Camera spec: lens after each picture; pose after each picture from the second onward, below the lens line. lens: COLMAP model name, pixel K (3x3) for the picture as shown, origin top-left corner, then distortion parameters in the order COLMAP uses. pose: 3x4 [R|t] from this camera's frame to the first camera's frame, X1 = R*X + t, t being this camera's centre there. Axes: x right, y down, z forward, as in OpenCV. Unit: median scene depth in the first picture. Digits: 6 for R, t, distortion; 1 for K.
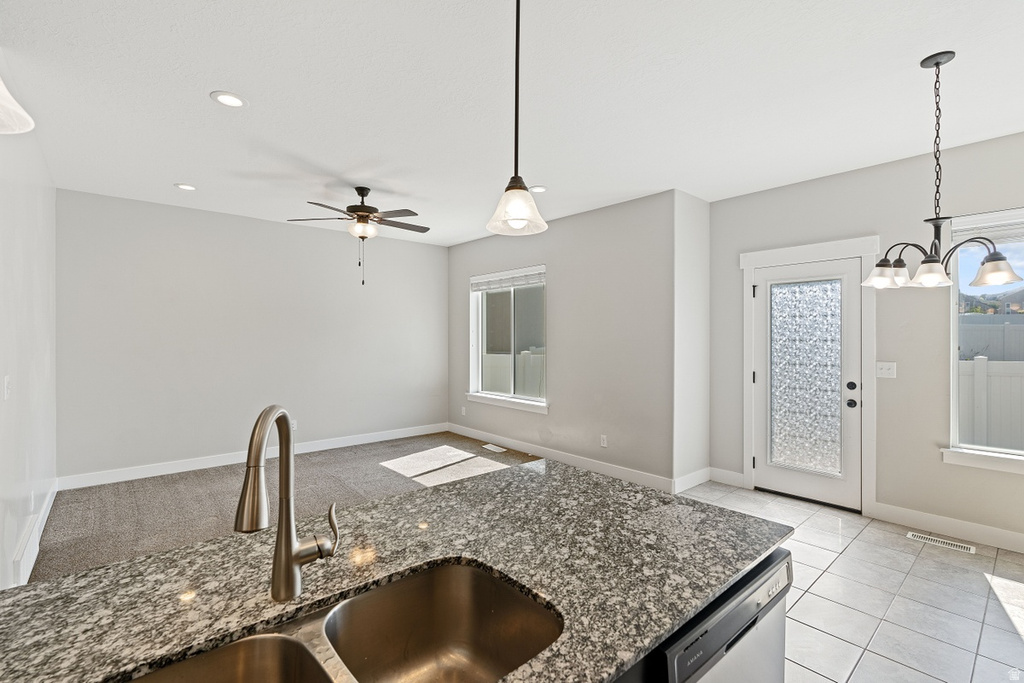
lens RADIAL K [[462.9, 0, 512.3], [0, 462.9, 337.9], [0, 0, 1]] dist [-0.000647, -0.000450]
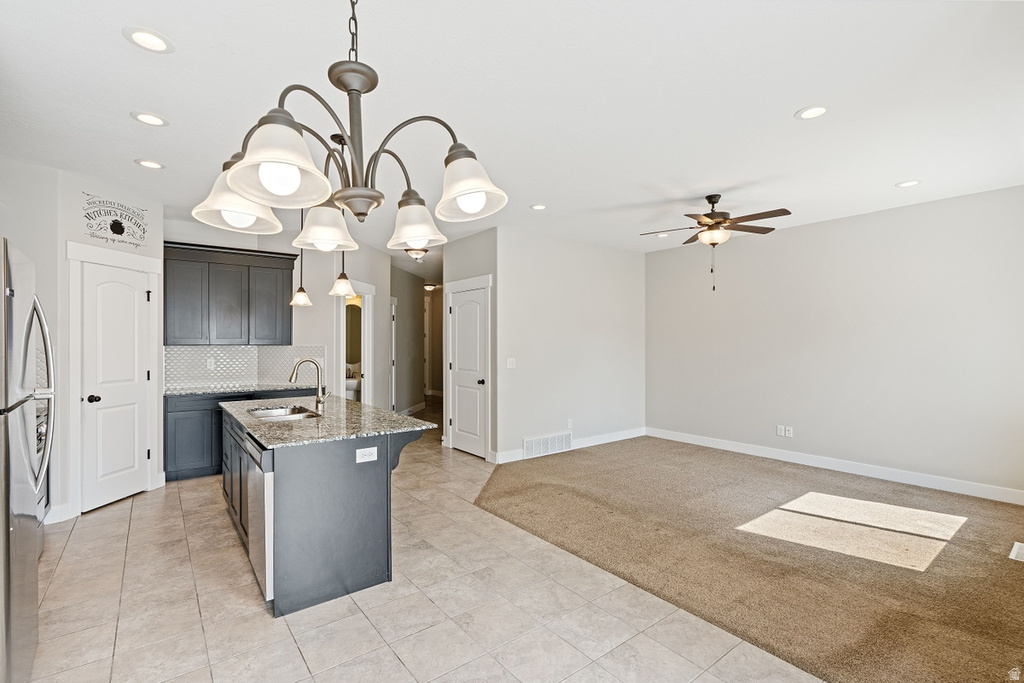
lens RADIAL K [[462.9, 0, 513.0], [0, 462.9, 339.2], [0, 0, 1]] dist [-0.000647, -0.000450]
pose [[-0.052942, -0.006879, -0.998574, 0.766364], [-0.005960, 0.999961, -0.006573, 0.002521], [0.998580, 0.005603, -0.052981, 0.657448]]
